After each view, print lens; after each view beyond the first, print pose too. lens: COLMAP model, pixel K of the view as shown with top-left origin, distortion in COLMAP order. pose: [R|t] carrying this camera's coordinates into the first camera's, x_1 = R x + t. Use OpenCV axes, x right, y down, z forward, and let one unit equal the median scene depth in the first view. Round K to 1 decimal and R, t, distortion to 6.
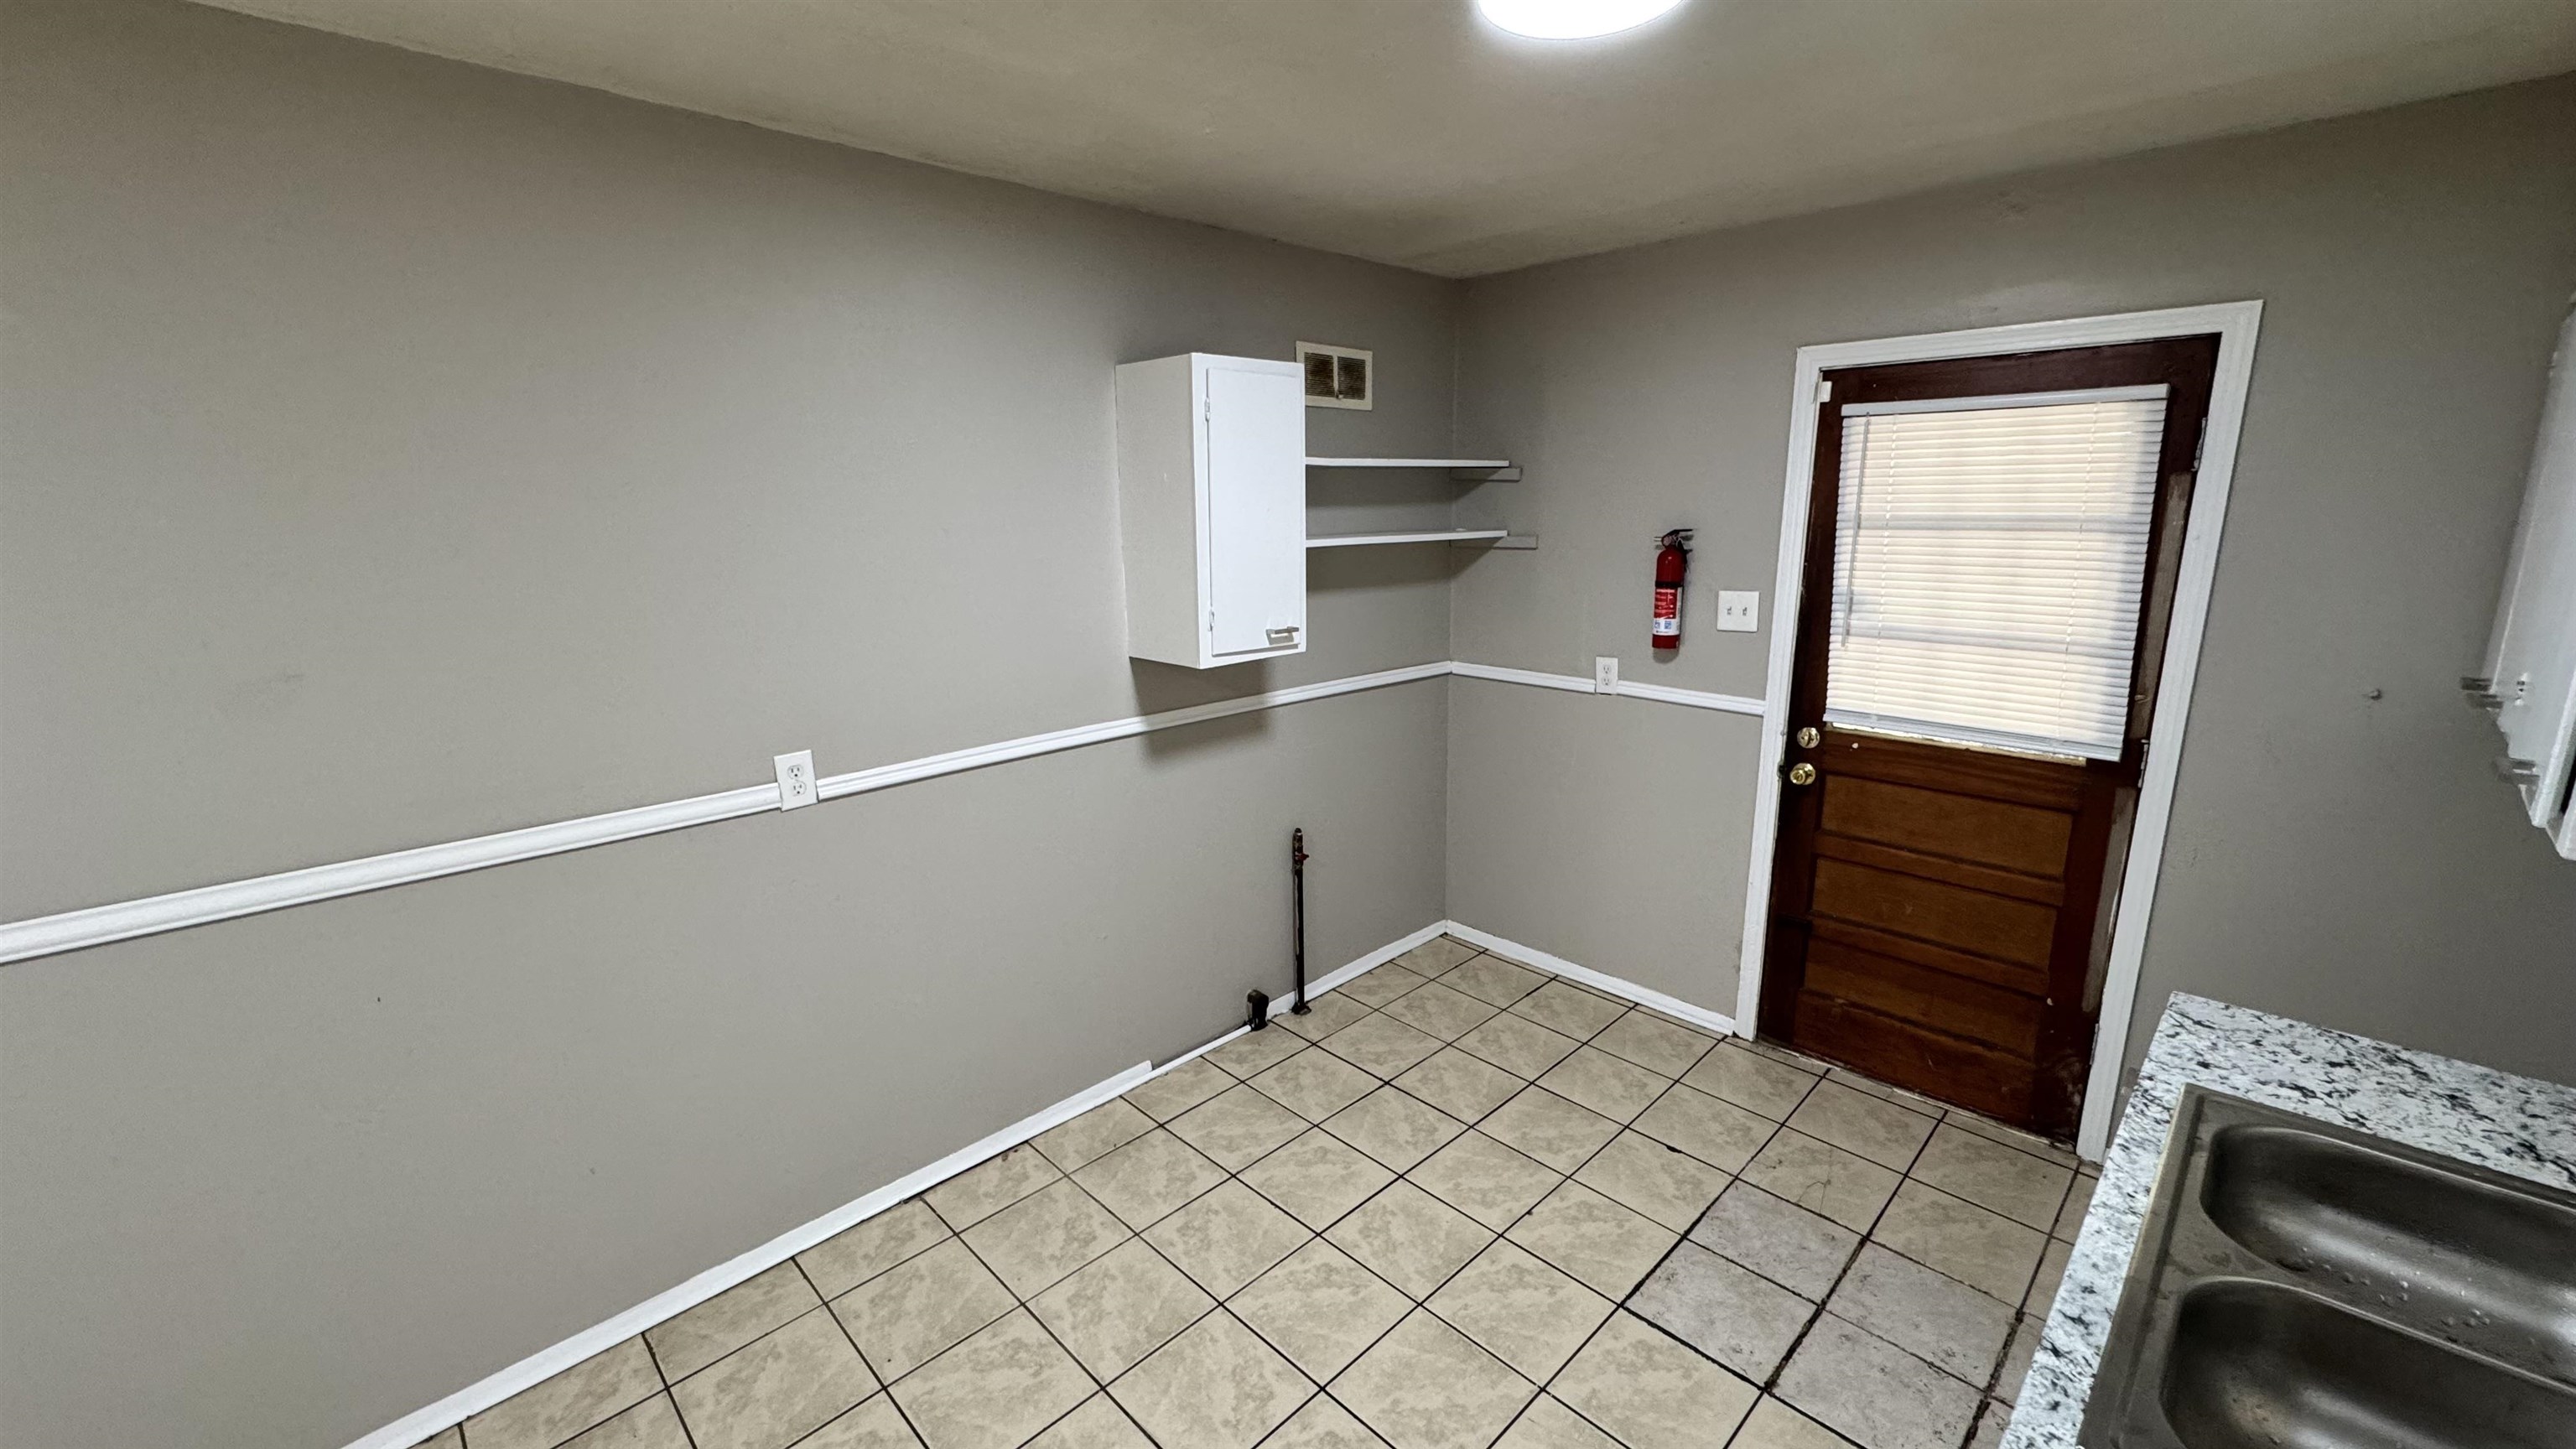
lens RADIAL K [[1026.8, 0, 1288.0], [0, 1026.8, 724.5], [0, 0, 1]] dist [-0.000930, 0.000008]
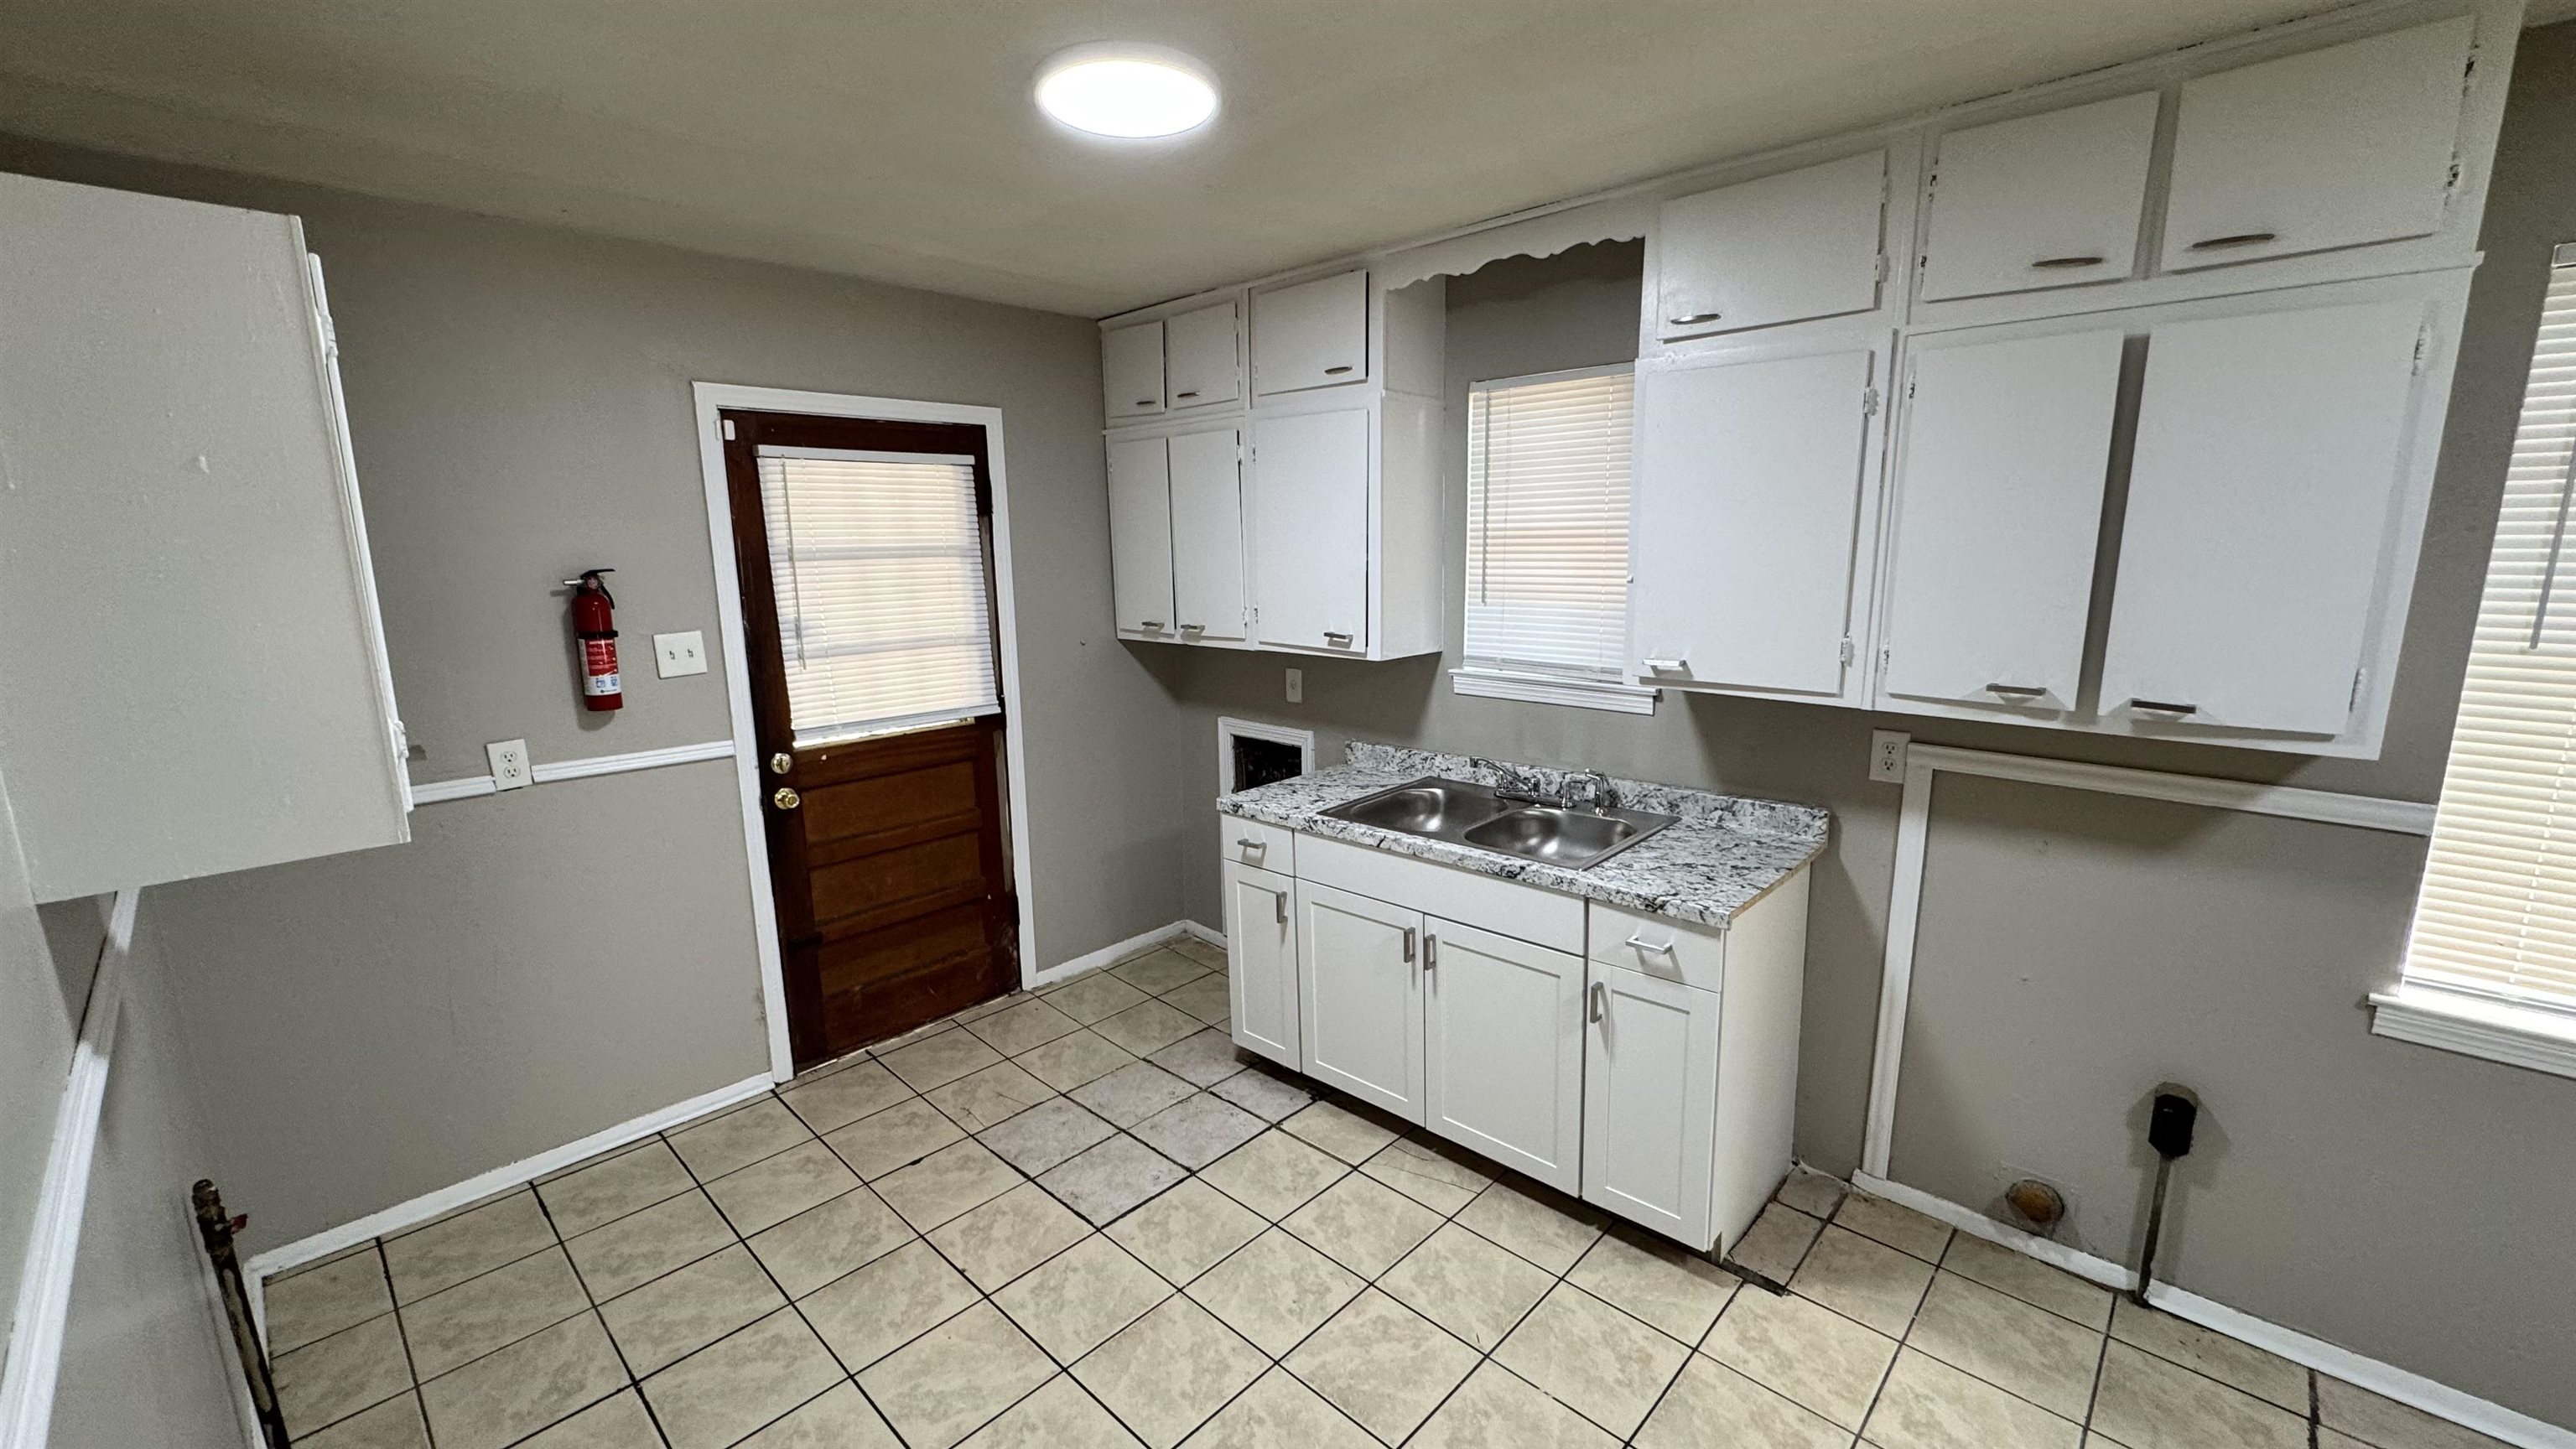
lens RADIAL K [[1026.8, 0, 1288.0], [0, 1026.8, 724.5], [0, 0, 1]] dist [-0.000930, 0.000008]
pose [[-0.029914, -0.169426, 0.985089, -0.537452], [0.232887, 0.957226, 0.171706, -0.086148], [-0.972044, 0.234550, 0.010823, 0.500897]]
